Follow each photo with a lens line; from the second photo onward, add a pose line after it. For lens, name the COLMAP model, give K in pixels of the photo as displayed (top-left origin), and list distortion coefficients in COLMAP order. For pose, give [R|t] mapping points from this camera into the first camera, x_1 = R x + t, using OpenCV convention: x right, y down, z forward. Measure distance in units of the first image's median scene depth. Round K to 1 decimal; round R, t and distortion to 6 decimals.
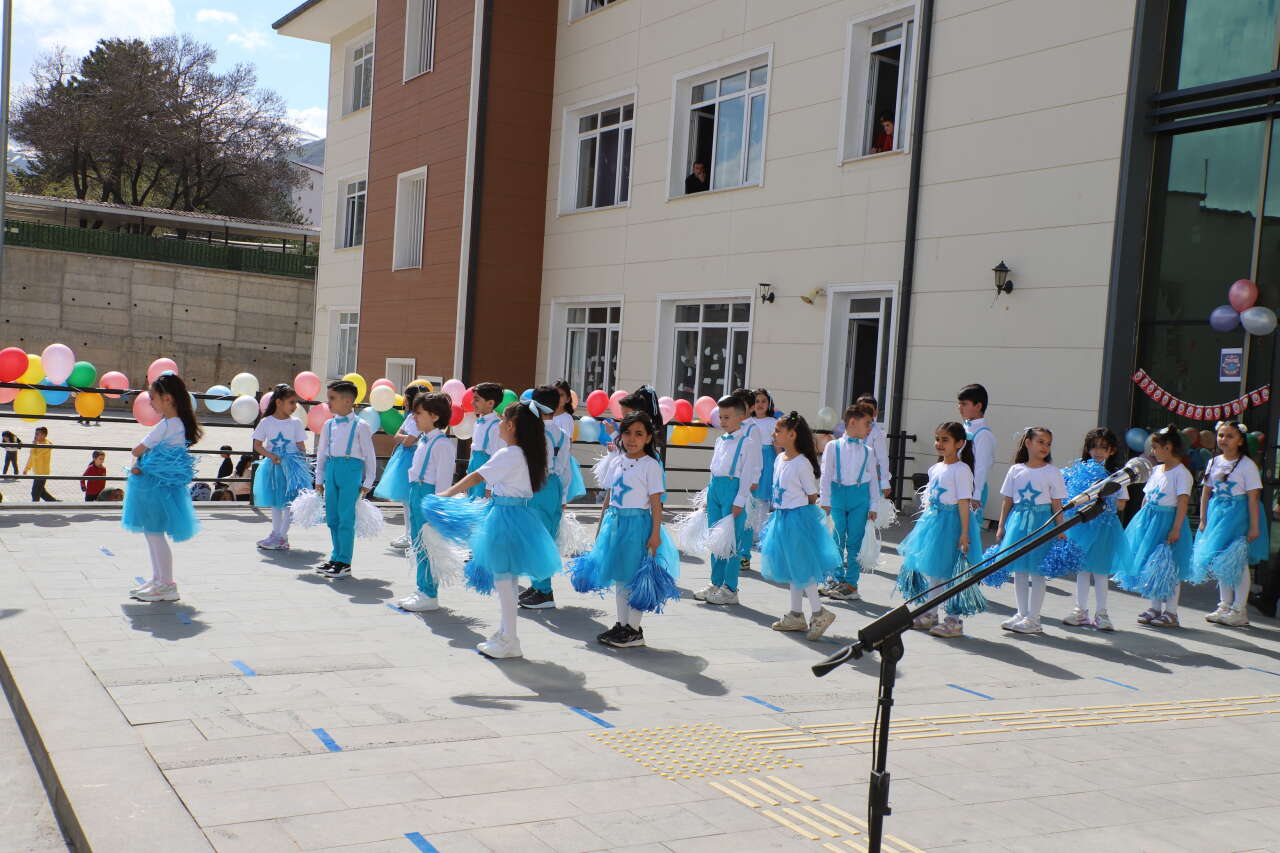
lens RADIAL K [[1361.2, 0, 638.5], [0, 1361.2, 424.7], [0, 0, 1]] dist [0.133217, 0.000000]
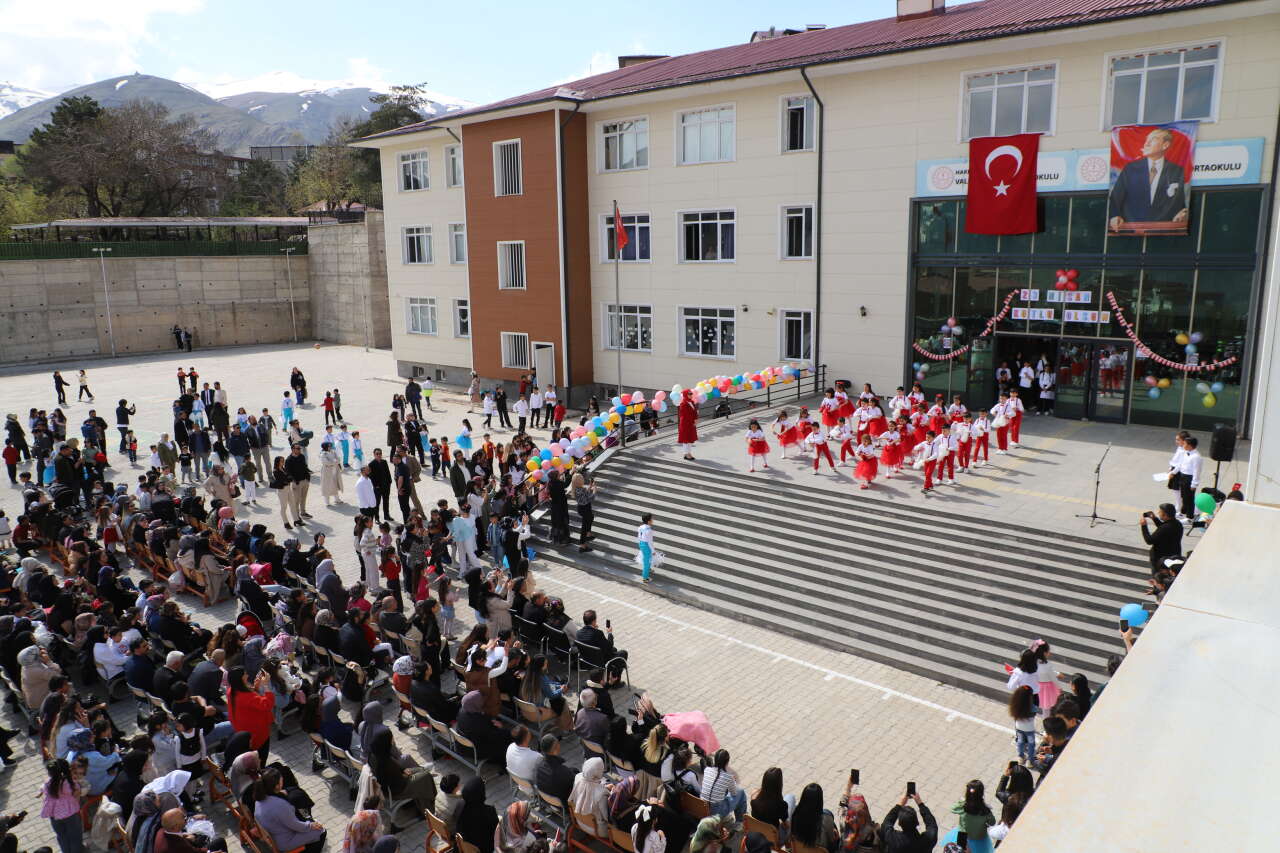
lens RADIAL K [[878.1, 0, 639.4], [0, 878.1, 434.5], [0, 0, 1]] dist [-0.069856, 0.033640]
pose [[0.939931, -0.152280, 0.305517, -0.554971], [0.093712, 0.975708, 0.198020, -0.187233], [-0.328250, -0.157494, 0.931369, -0.421251]]
